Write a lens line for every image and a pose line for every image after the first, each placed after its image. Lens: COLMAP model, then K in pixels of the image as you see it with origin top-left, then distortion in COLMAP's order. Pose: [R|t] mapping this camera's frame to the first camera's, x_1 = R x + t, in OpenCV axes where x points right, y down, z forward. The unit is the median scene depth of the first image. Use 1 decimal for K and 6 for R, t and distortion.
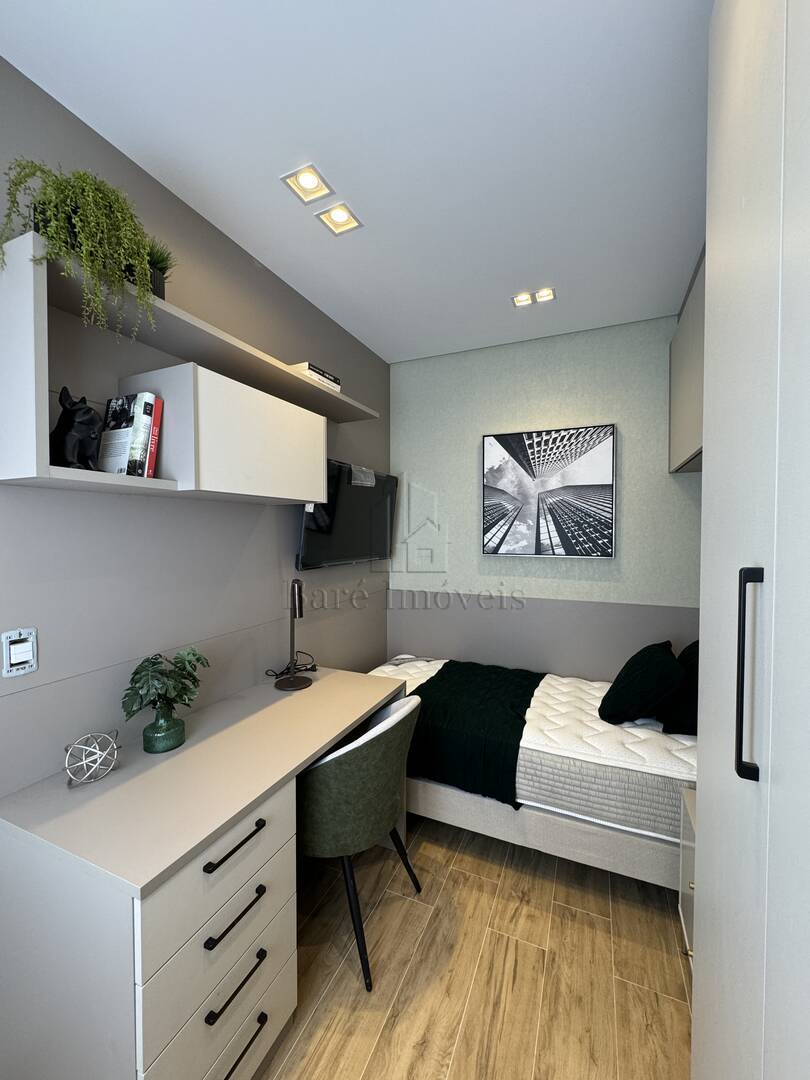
lens RADIAL K [[429.6, 0, 404.9], [0, 429.6, 539.3], [0, 0, 1]] dist [-0.002105, -0.000505]
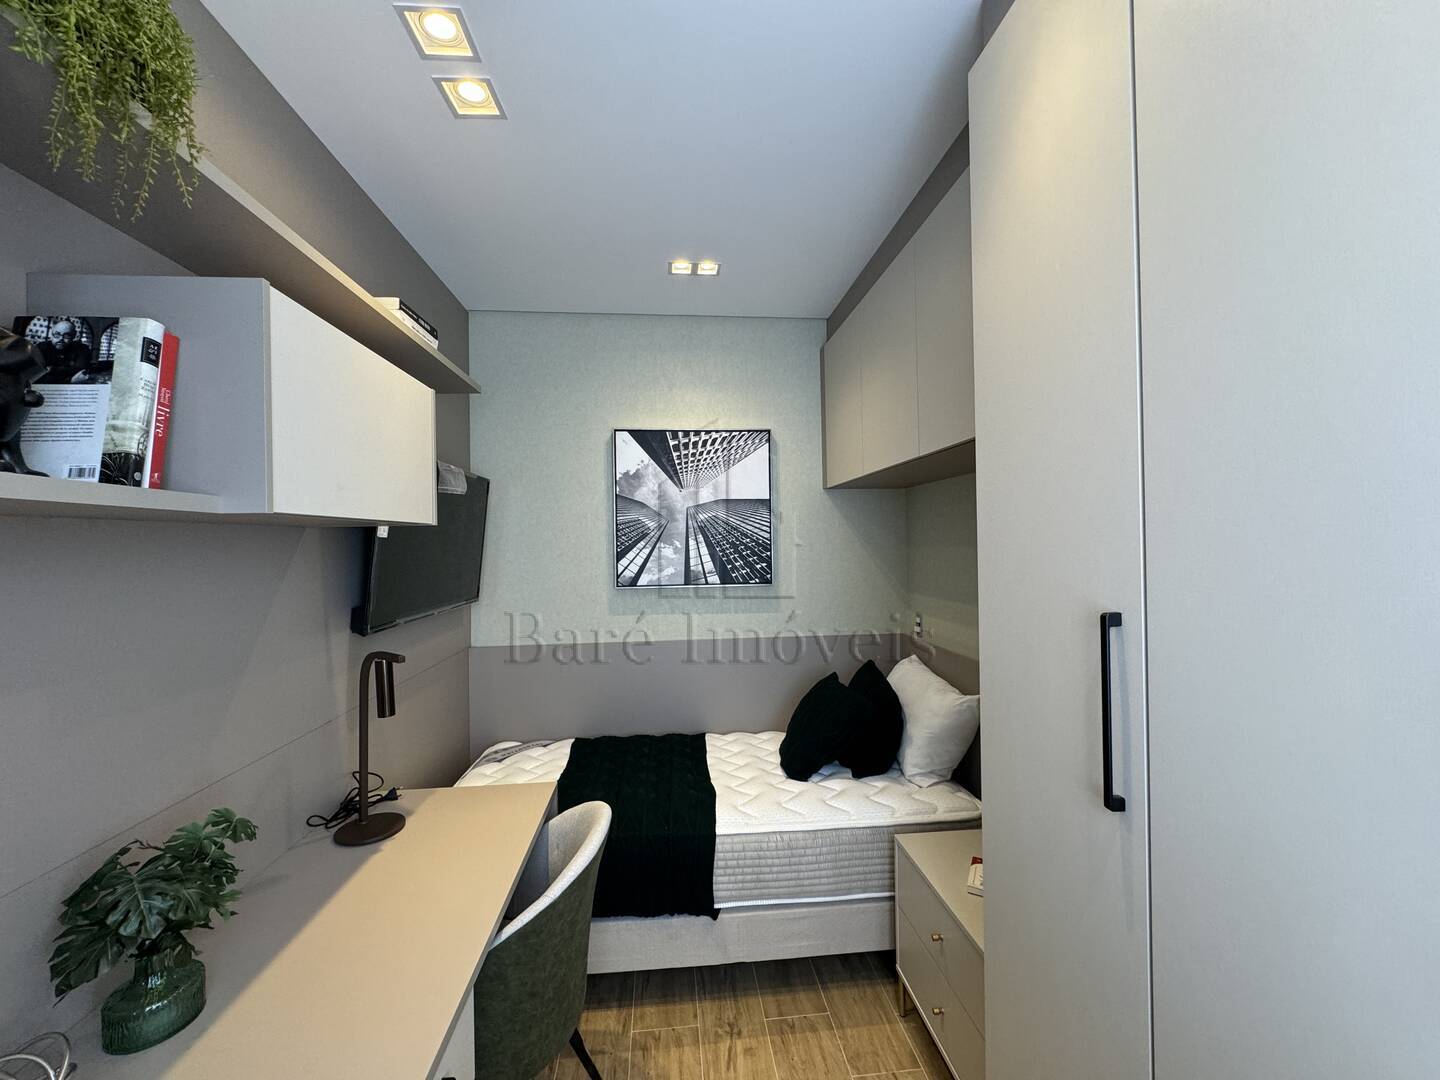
lens RADIAL K [[572.8, 0, 721.7], [0, 572.8, 536.1], [0, 0, 1]] dist [-0.002105, -0.000505]
pose [[0.871589, -0.009776, 0.490140, -0.227459], [0.026542, 0.999276, -0.027267, -0.034280], [-0.489518, 0.036775, 0.871217, 0.064939]]
